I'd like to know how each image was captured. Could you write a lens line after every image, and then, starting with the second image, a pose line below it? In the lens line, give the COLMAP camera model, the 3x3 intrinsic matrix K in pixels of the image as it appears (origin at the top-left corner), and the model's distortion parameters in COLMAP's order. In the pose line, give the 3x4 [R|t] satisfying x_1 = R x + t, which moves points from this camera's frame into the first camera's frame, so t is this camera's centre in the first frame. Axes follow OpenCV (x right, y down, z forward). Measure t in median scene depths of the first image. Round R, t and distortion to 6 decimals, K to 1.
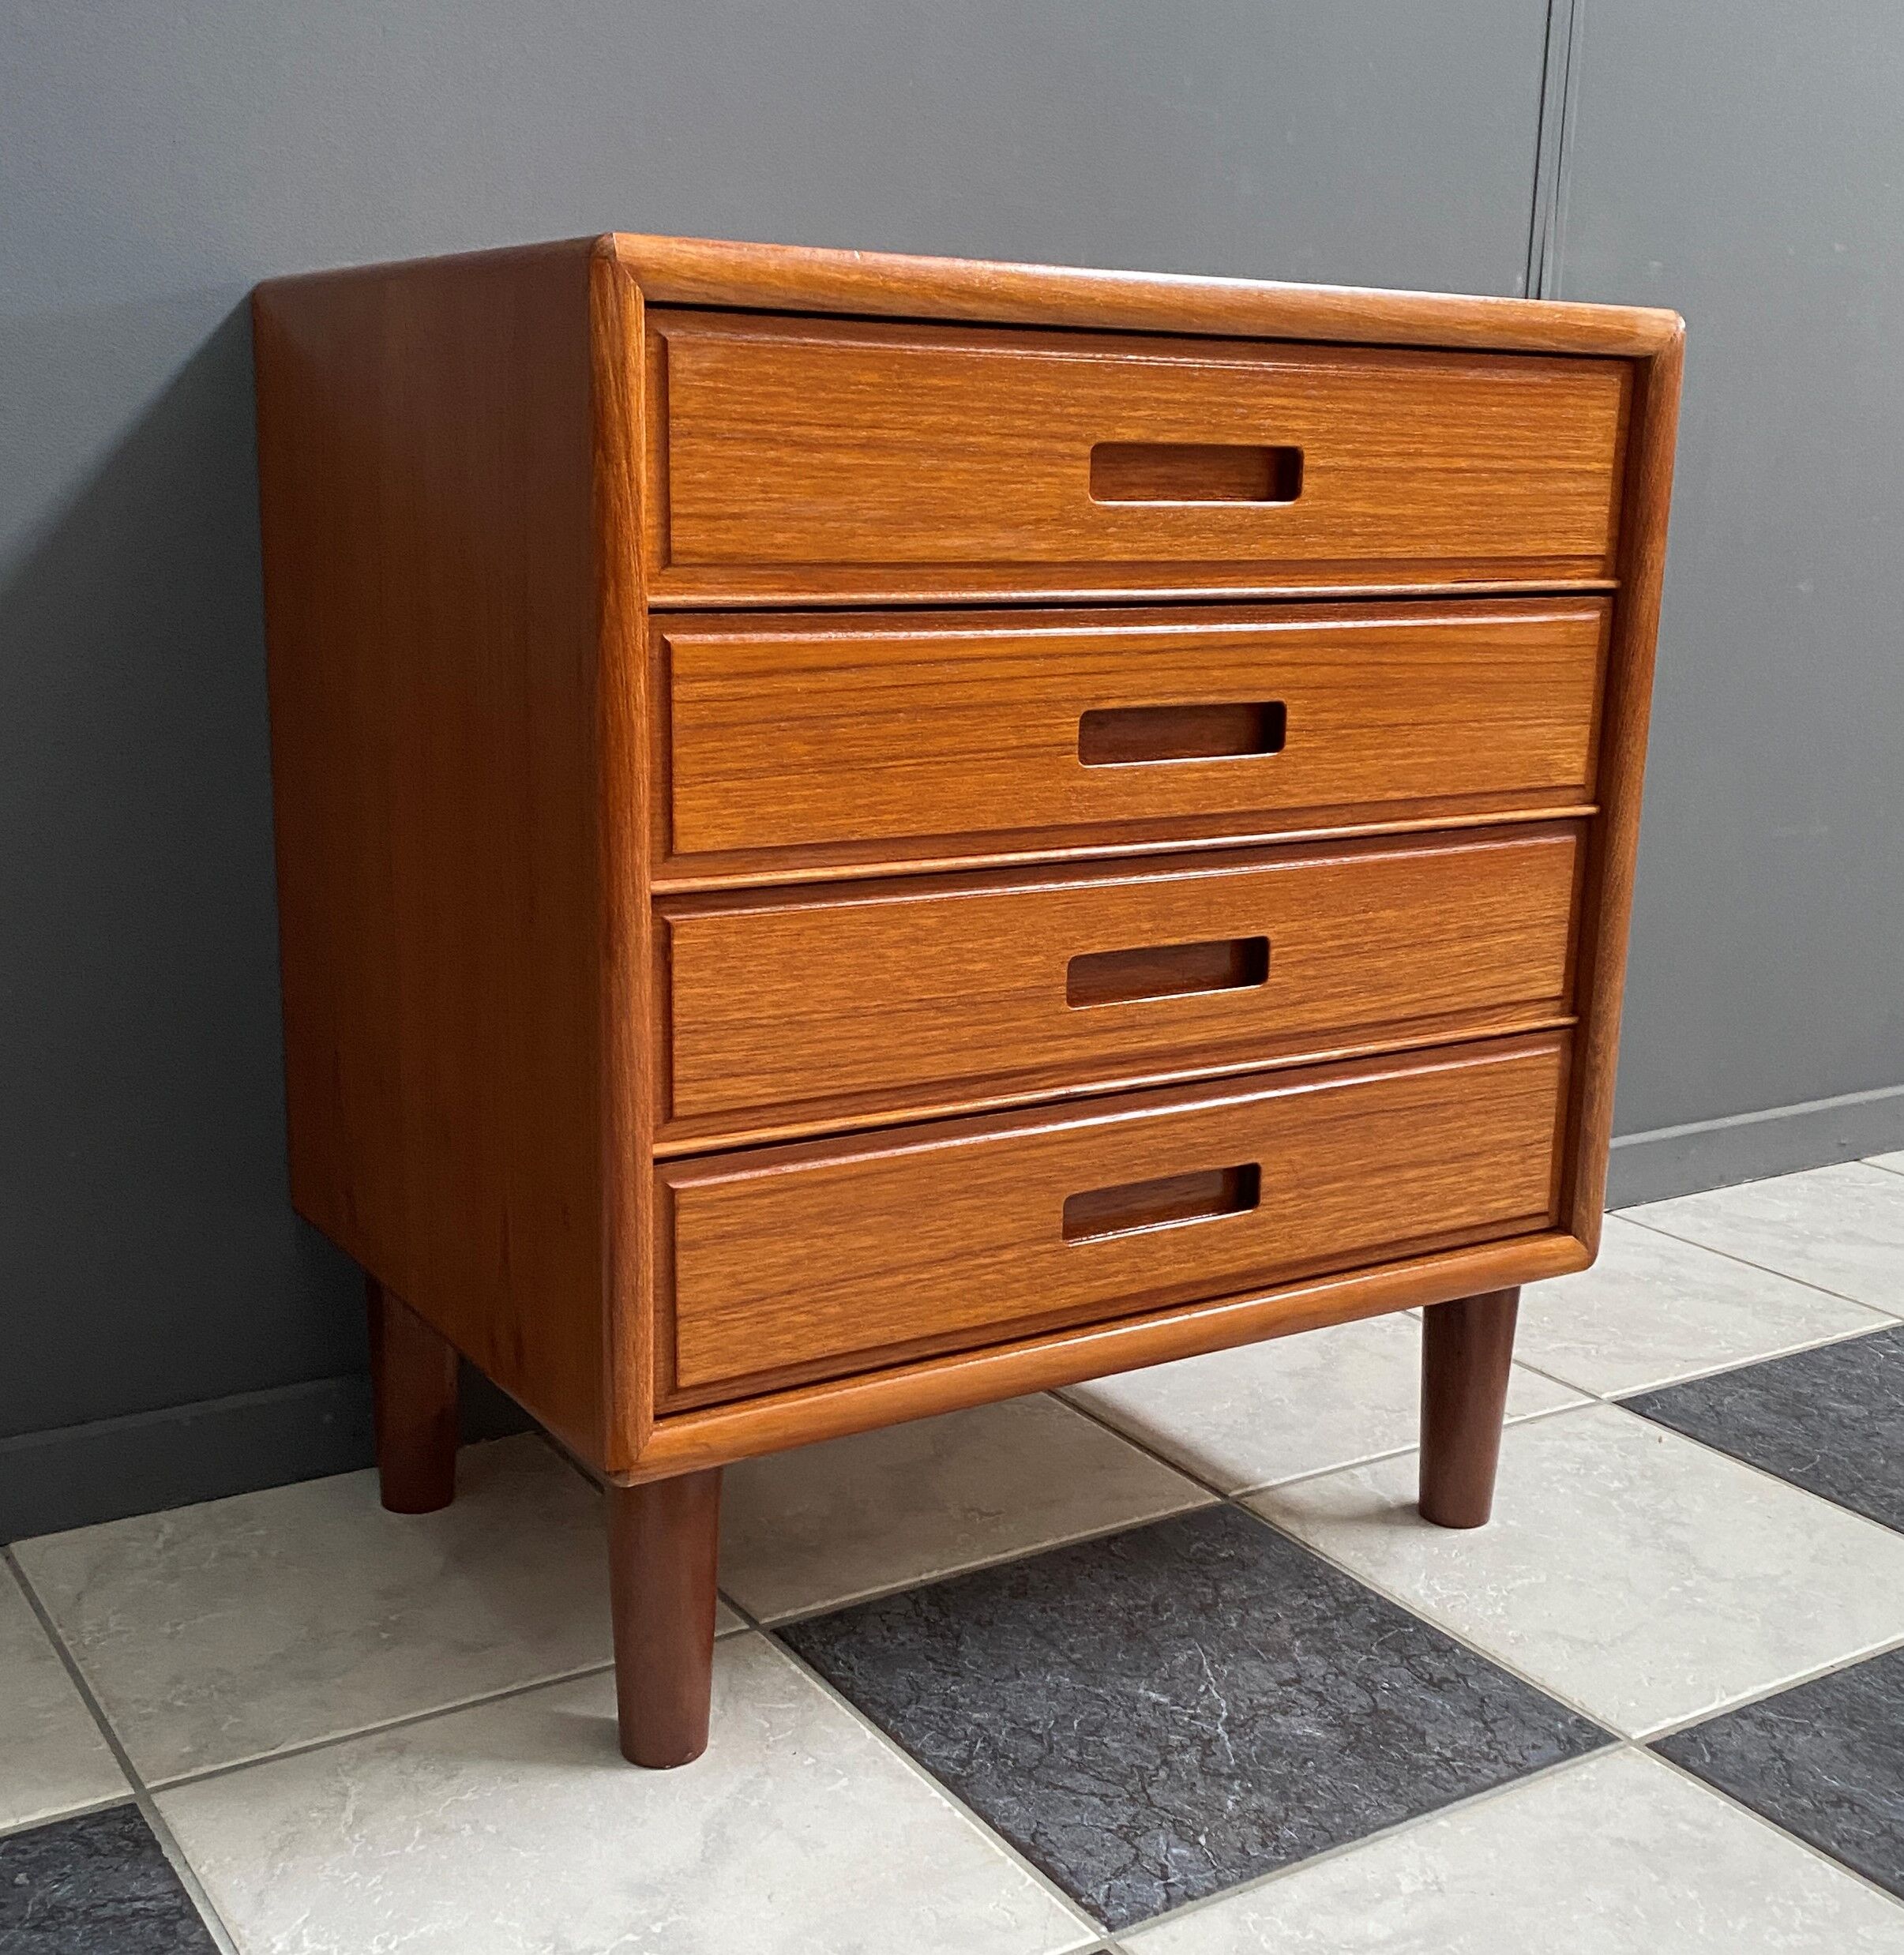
lens RADIAL K [[2413.9, 0, 957.4], [0, 2413.9, 1008.0], [0, 0, 1]] dist [0.146616, -0.429591]
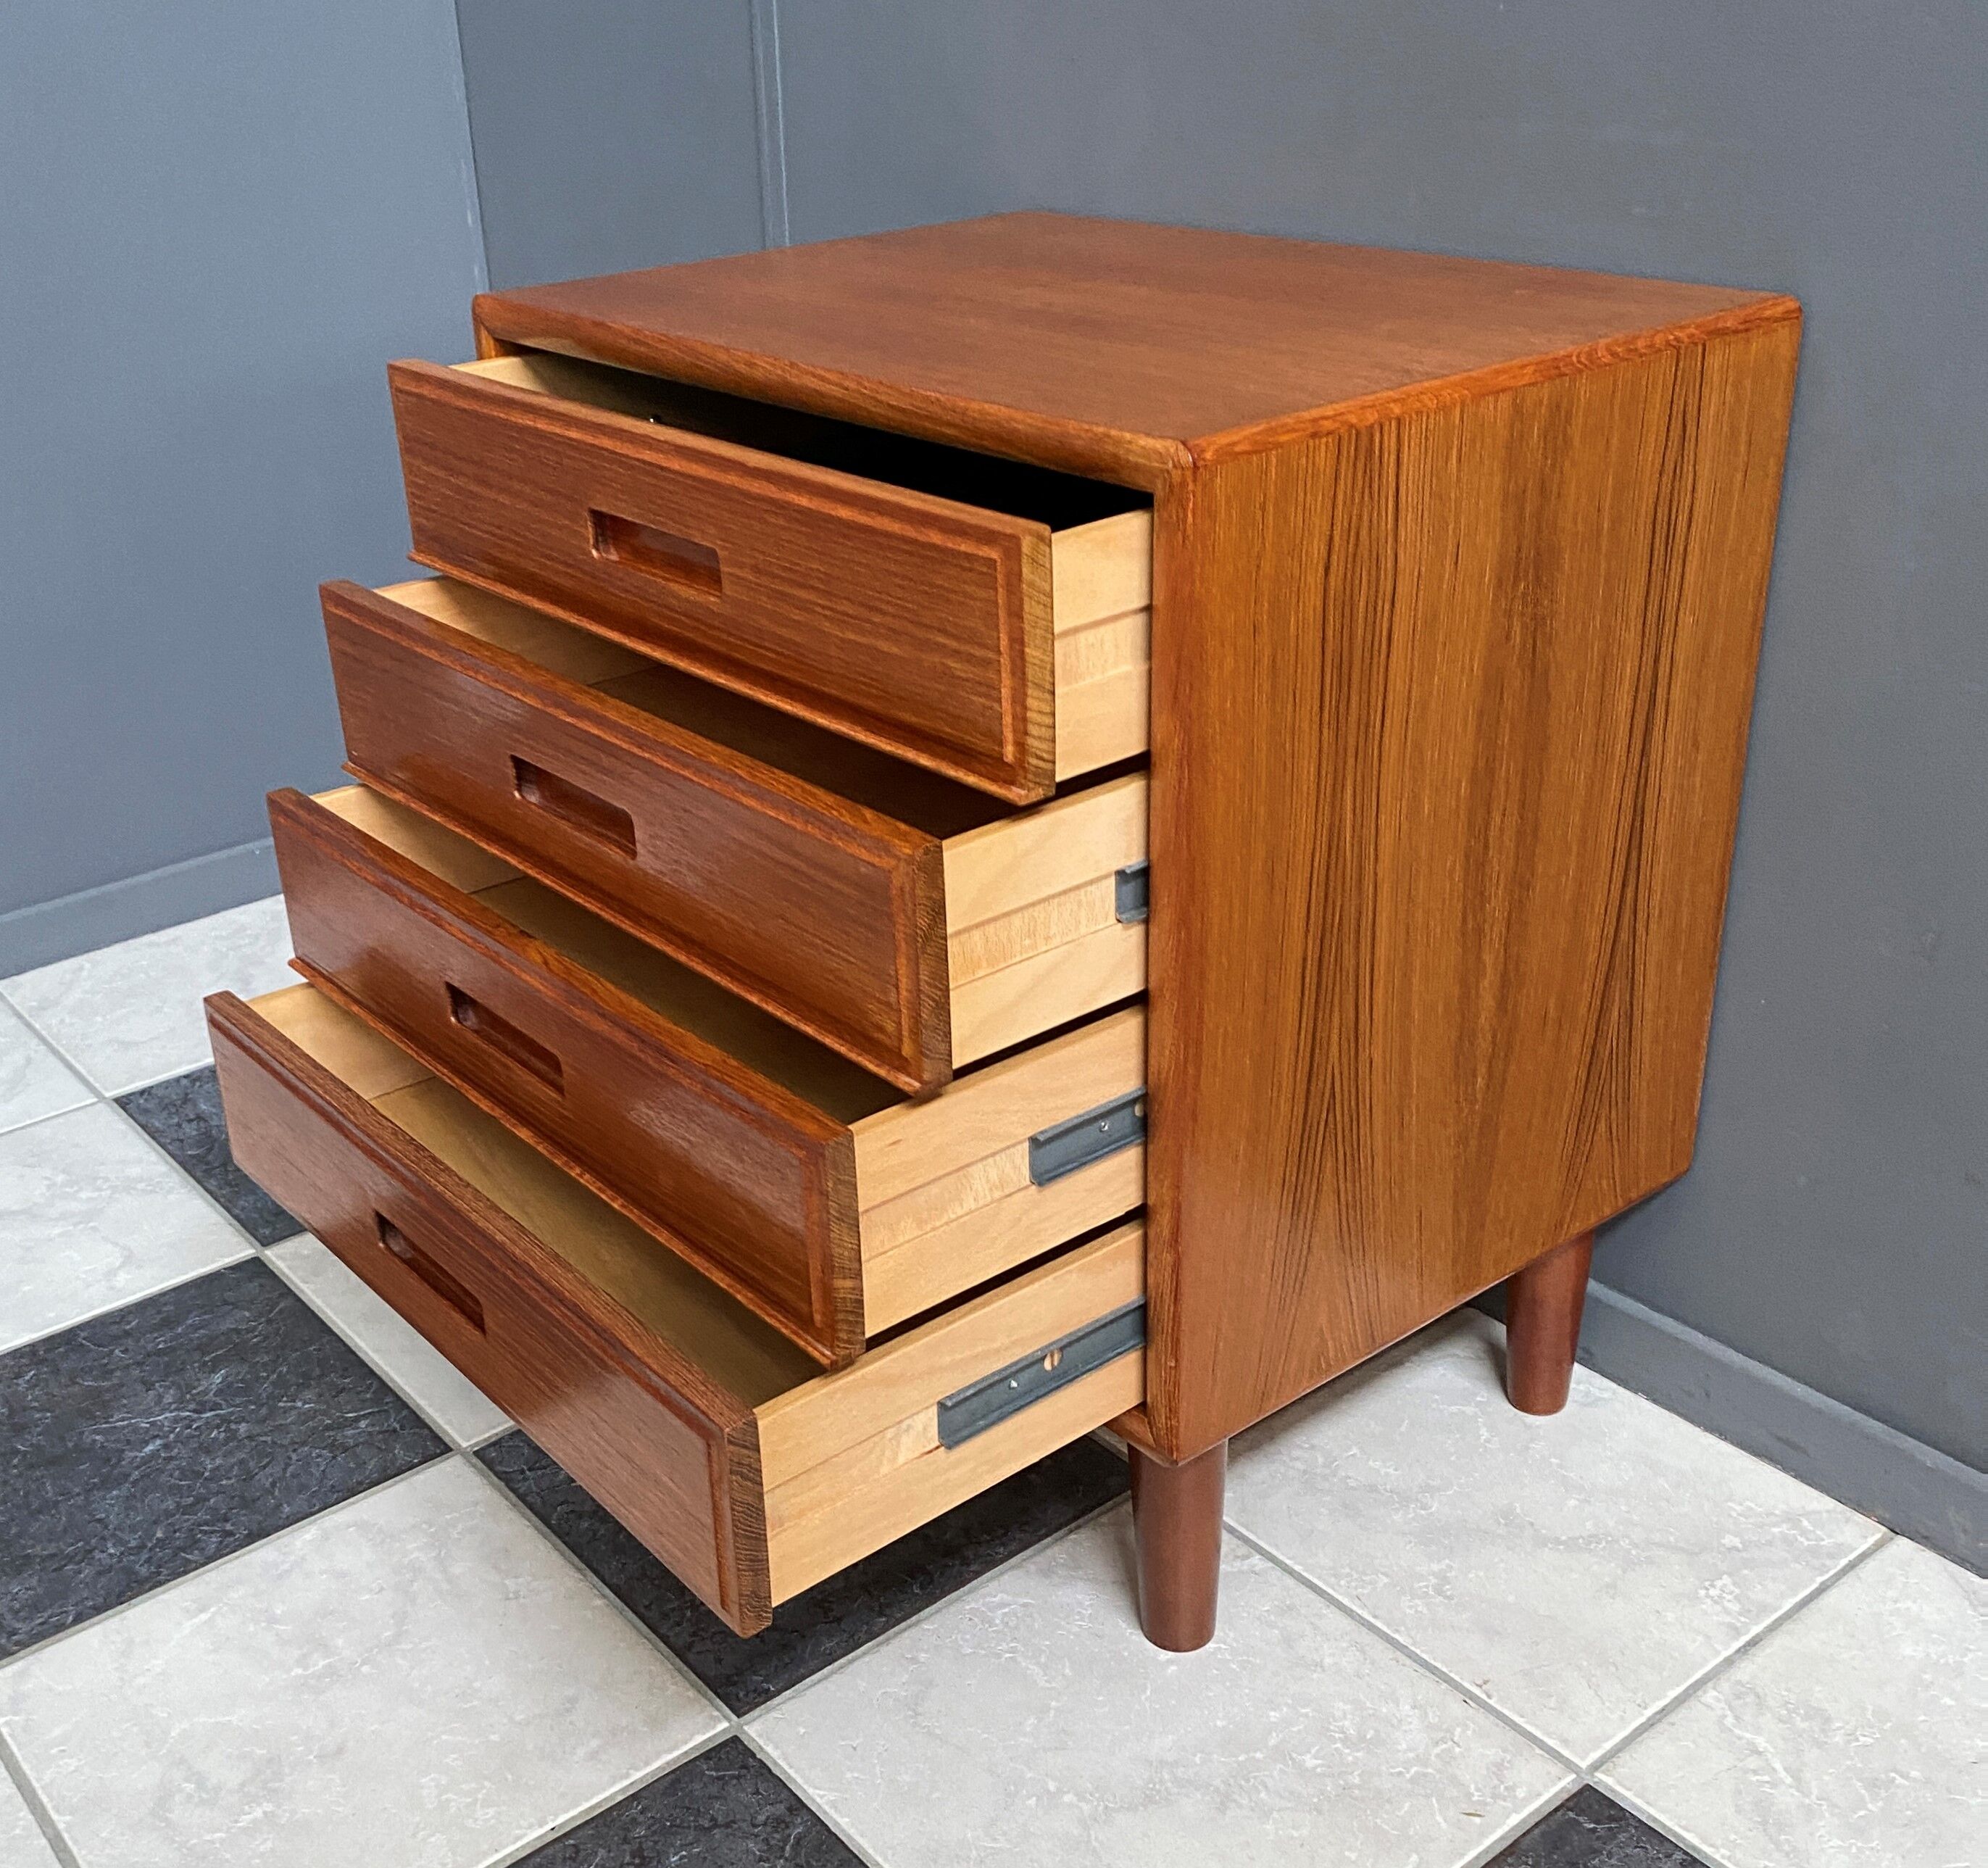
lens RADIAL K [[2211.1, 0, 903.6], [0, 2211.1, 939.3], [0, 0, 1]] dist [0.105234, -0.308374]
pose [[0.097169, 0.396234, -0.912993, 1.028301], [-0.180300, 0.909164, 0.375383, -0.402838], [0.978800, 0.128138, 0.159784, 0.836228]]
